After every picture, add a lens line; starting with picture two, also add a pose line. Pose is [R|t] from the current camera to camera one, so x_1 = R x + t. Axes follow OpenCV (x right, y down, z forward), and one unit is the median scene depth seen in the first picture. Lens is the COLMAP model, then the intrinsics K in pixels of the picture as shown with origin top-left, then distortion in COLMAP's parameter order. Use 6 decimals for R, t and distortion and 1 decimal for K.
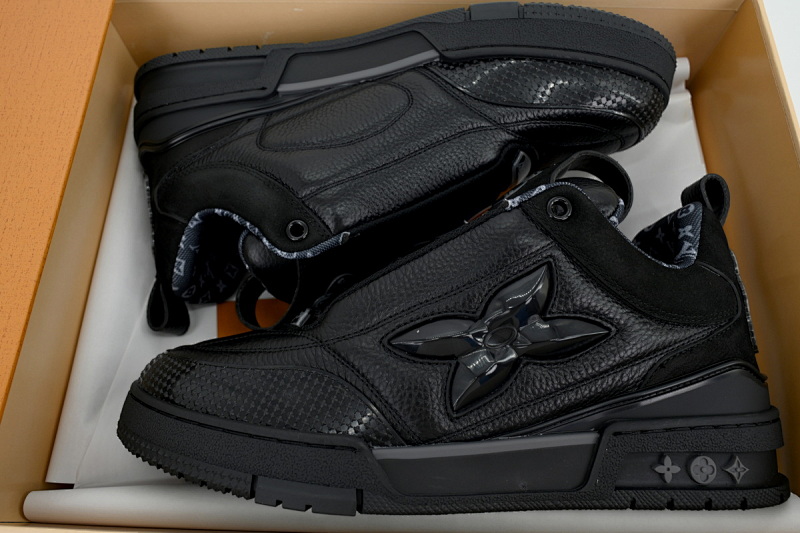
lens RADIAL K [[615.8, 0, 400.0], [0, 615.8, 266.5], [0, 0, 1]] dist [0.049370, -0.001127]
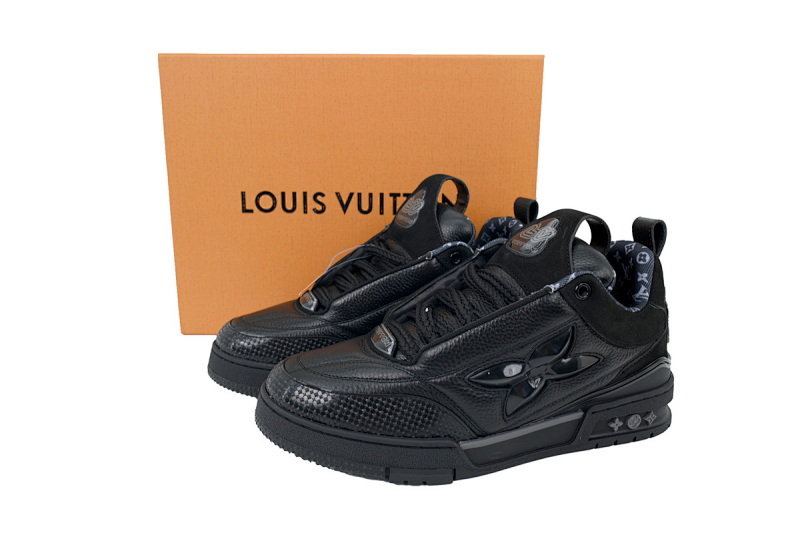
lens RADIAL K [[615.8, 0, 400.0], [0, 615.8, 266.5], [0, 0, 1]] dist [0.049370, -0.001127]
pose [[0.964204, -0.063943, 0.257338, -0.551913], [-0.038682, 0.926188, 0.375074, -0.692547], [-0.262326, -0.371602, 0.890560, -0.199012]]
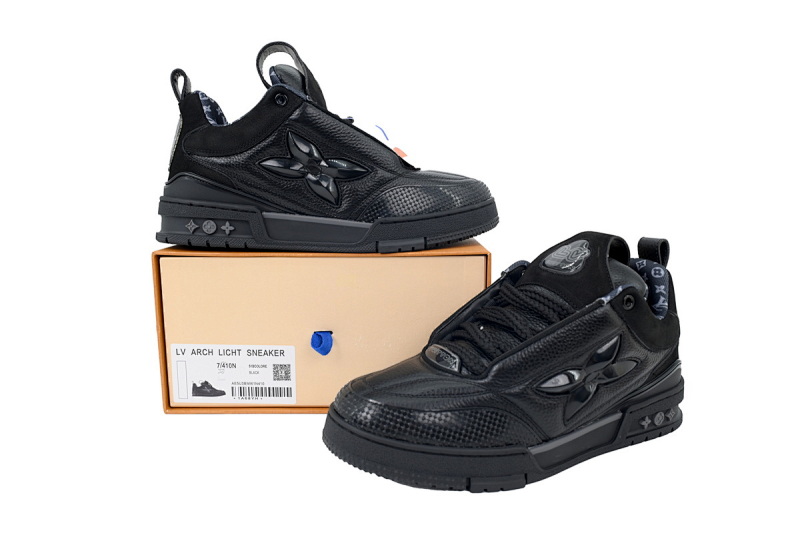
lens RADIAL K [[615.8, 0, 400.0], [0, 615.8, 266.5], [0, 0, 1]] dist [0.049370, -0.001127]
pose [[0.900017, -0.084281, 0.427627, -1.020334], [-0.060568, 0.947422, 0.314203, -0.679220], [-0.431625, -0.308689, 0.847591, -0.139602]]
